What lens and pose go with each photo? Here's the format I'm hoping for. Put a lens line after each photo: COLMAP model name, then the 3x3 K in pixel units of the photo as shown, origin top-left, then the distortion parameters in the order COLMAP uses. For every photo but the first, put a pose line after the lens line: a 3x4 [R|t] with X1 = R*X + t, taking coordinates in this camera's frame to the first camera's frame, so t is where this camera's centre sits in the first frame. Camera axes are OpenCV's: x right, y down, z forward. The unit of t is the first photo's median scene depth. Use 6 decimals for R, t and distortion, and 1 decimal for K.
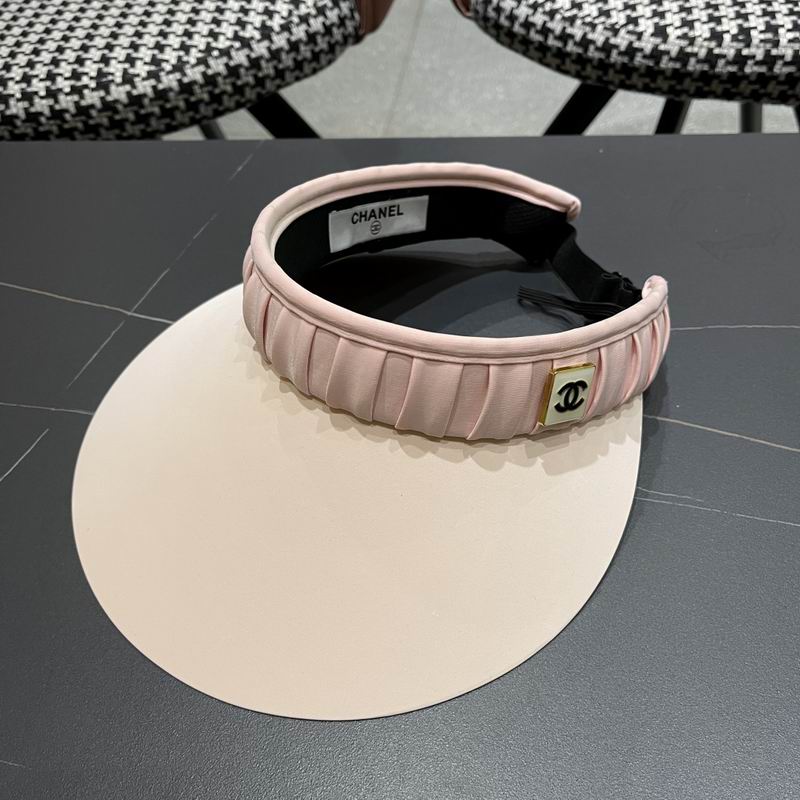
lens RADIAL K [[844.6, 0, 402.9], [0, 844.6, 402.2], [0, 0, 1]] dist [0.101529, -0.175278]
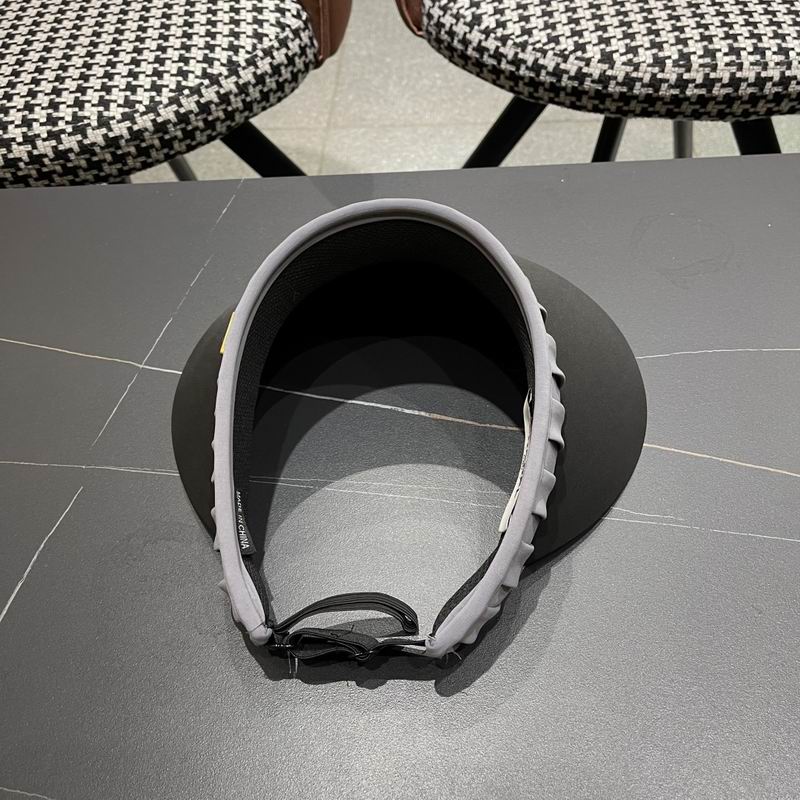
lens RADIAL K [[844.6, 0, 398.7], [0, 844.6, 397.7], [0, 0, 1]] dist [0.057641, -0.083365]
pose [[0.995886, -0.063055, 0.065086, -0.053517], [0.060184, 0.997165, 0.045167, -0.069666], [-0.067749, -0.041064, 0.996857, -0.060142]]
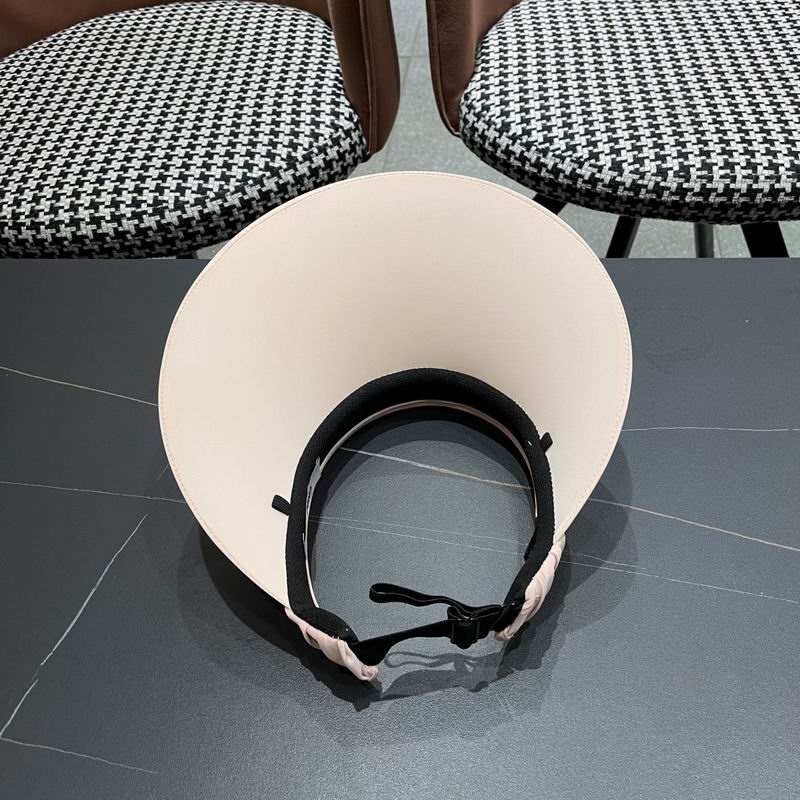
lens RADIAL K [[852.0, 0, 396.4], [0, 852.0, 407.0], [0, 0, 1]] dist [-0.003863, 0.051974]
pose [[0.999771, -0.009758, 0.019070, -0.039707], [0.010010, 0.999863, -0.013150, -0.073071], [-0.018939, 0.013338, 0.999732, -0.199828]]
